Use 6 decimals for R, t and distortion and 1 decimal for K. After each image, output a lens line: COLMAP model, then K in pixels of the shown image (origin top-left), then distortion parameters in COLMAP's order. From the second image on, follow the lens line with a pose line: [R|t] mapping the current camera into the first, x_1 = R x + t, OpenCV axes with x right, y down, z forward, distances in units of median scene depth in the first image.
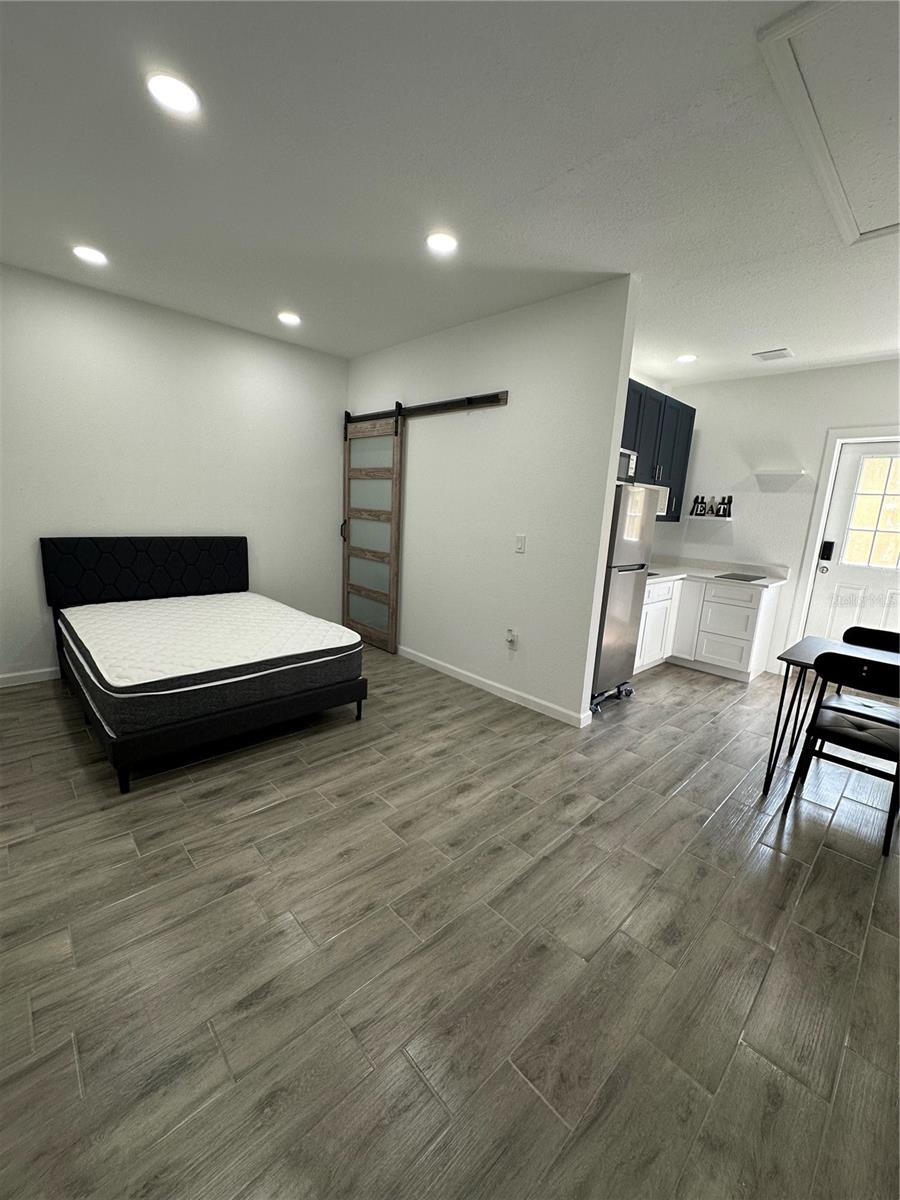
lens RADIAL K [[481.3, 0, 447.3], [0, 481.3, 599.6], [0, 0, 1]] dist [0.000975, 0.000367]
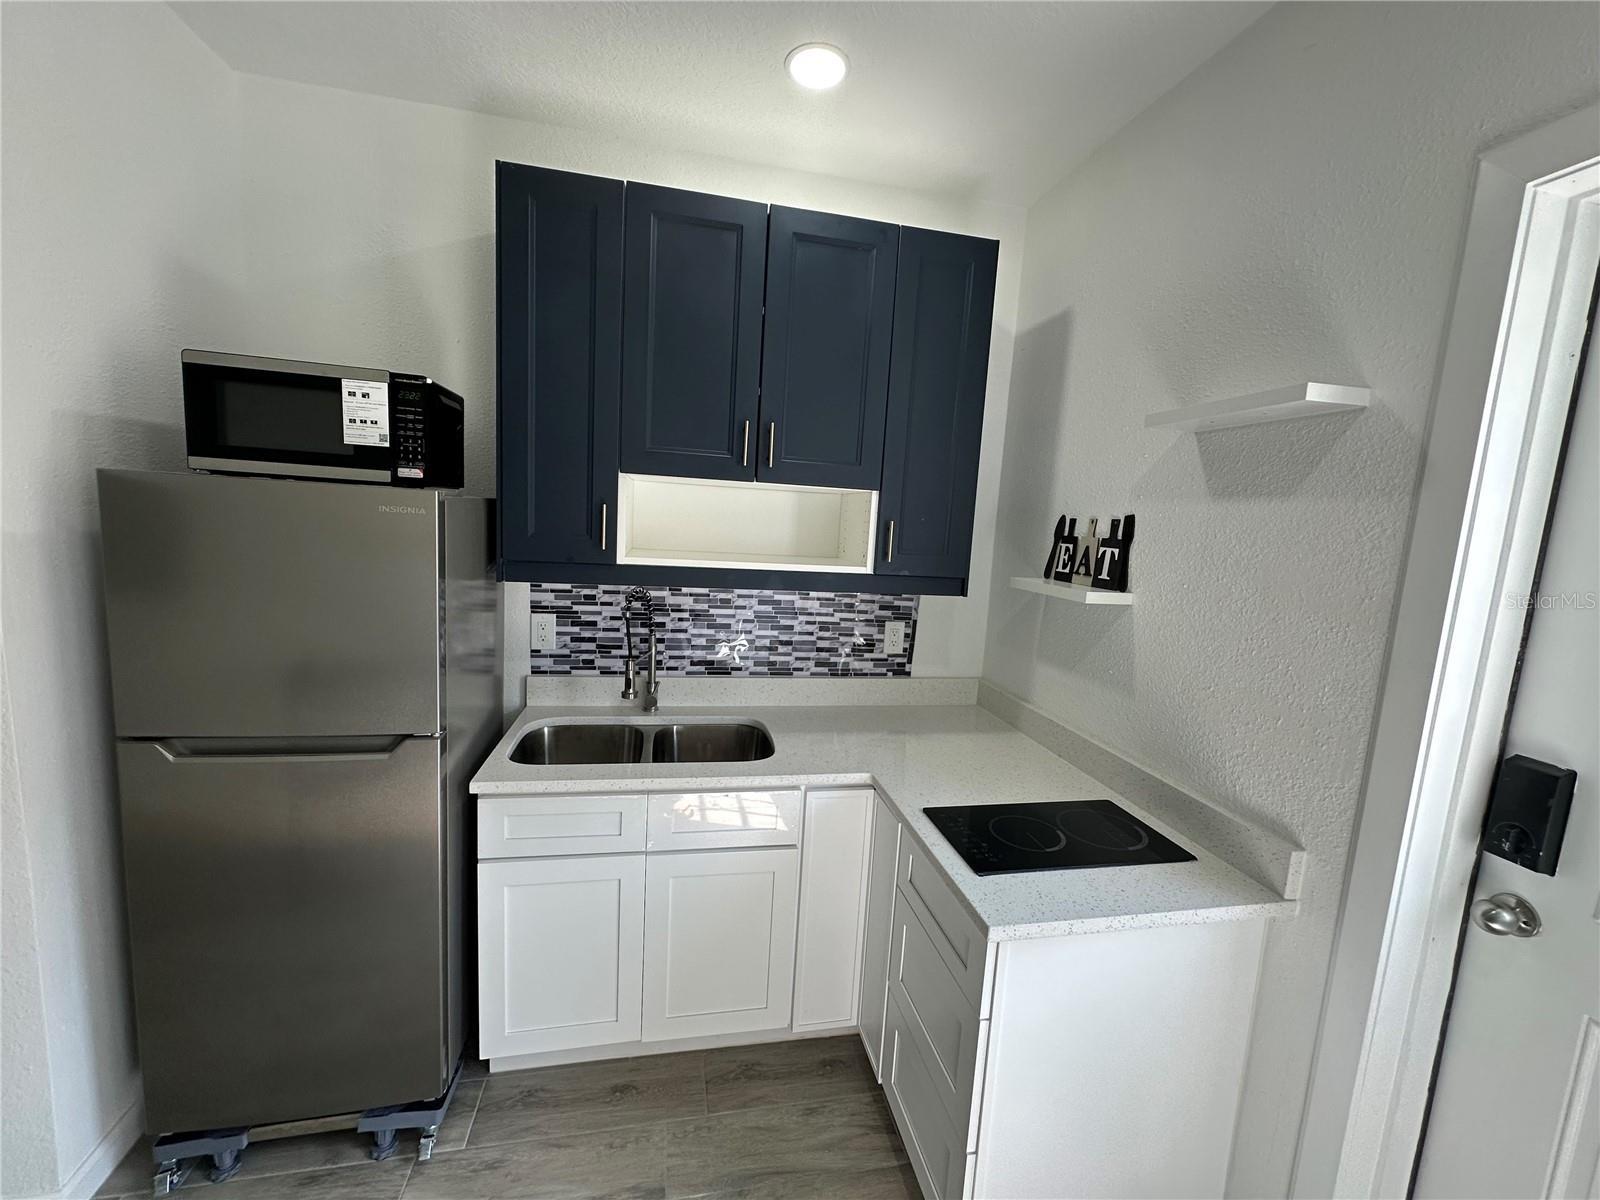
lens RADIAL K [[641.8, 0, 798.2], [0, 641.8, 600.8], [0, 0, 1]] dist [0.000975, 0.000367]
pose [[0.847087, 0.064709, -0.527500, 0.975029], [-0.118656, 0.990533, -0.069034, -0.186196], [0.518039, 0.121068, 0.846745, 0.935484]]
